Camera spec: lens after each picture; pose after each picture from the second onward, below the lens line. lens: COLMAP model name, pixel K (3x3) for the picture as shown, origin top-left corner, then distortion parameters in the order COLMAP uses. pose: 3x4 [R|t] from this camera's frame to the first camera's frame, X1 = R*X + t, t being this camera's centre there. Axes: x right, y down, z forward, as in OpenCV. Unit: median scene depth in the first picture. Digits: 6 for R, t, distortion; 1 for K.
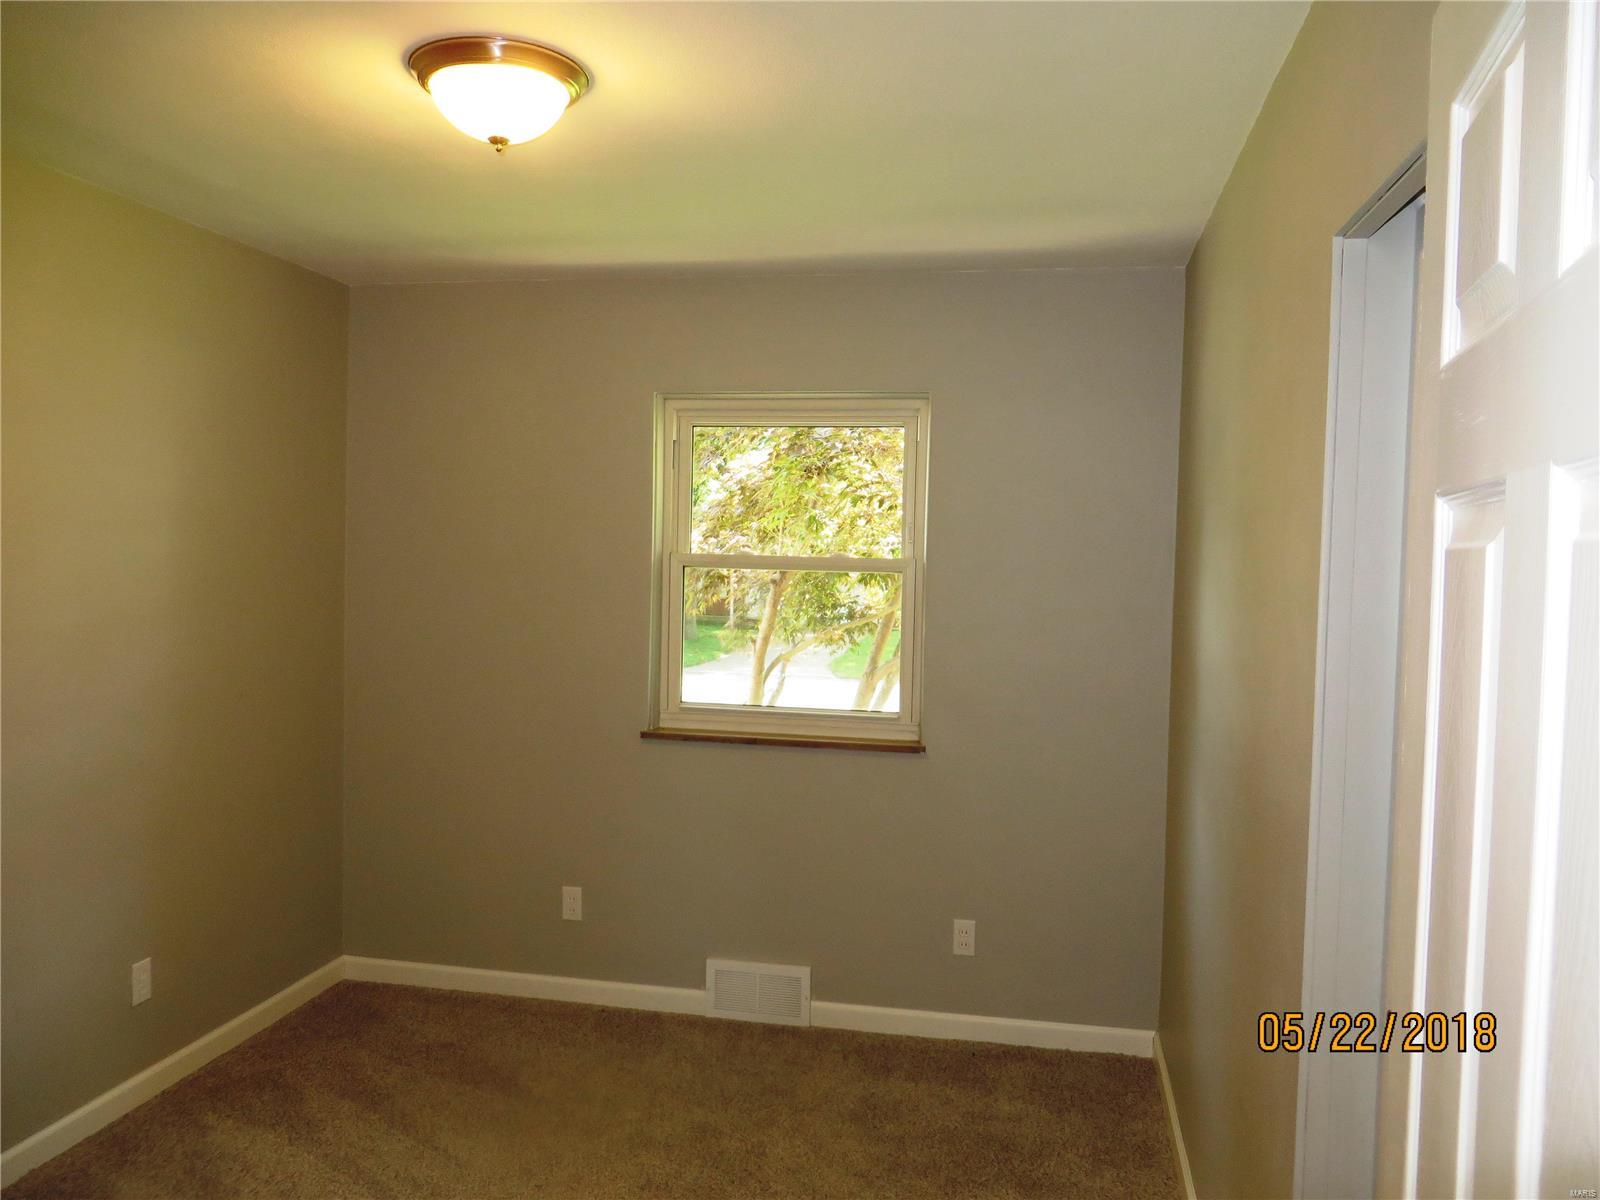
lens RADIAL K [[1198.9, 0, 806.1], [0, 1198.9, 601.3], [0, 0, 1]] dist [-0.027285, 0.015604]
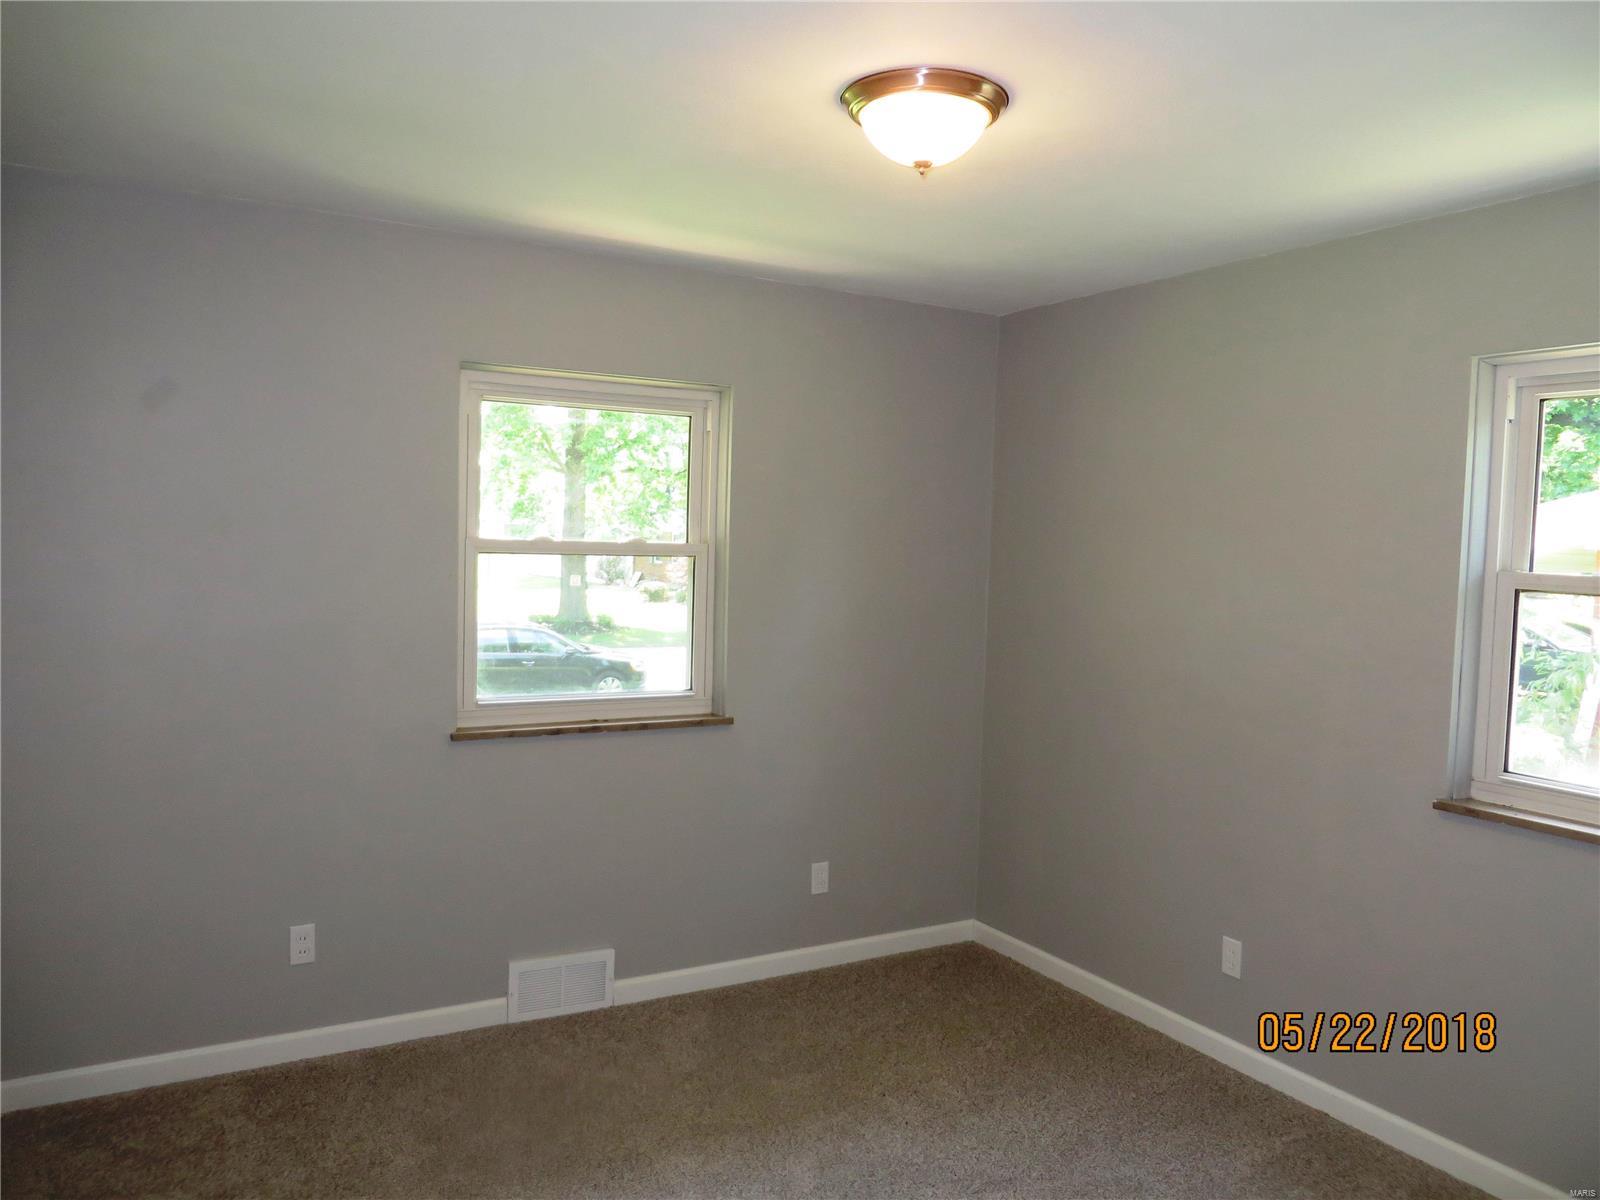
lens RADIAL K [[1198.9, 0, 808.1], [0, 1198.9, 594.8], [0, 0, 1]] dist [-0.027285, 0.015604]
pose [[0.773292, -0.039349, 0.632828, -0.463470], [0.029151, 0.999223, 0.026510, -0.013523], [-0.633380, -0.002053, 0.773838, 0.104862]]
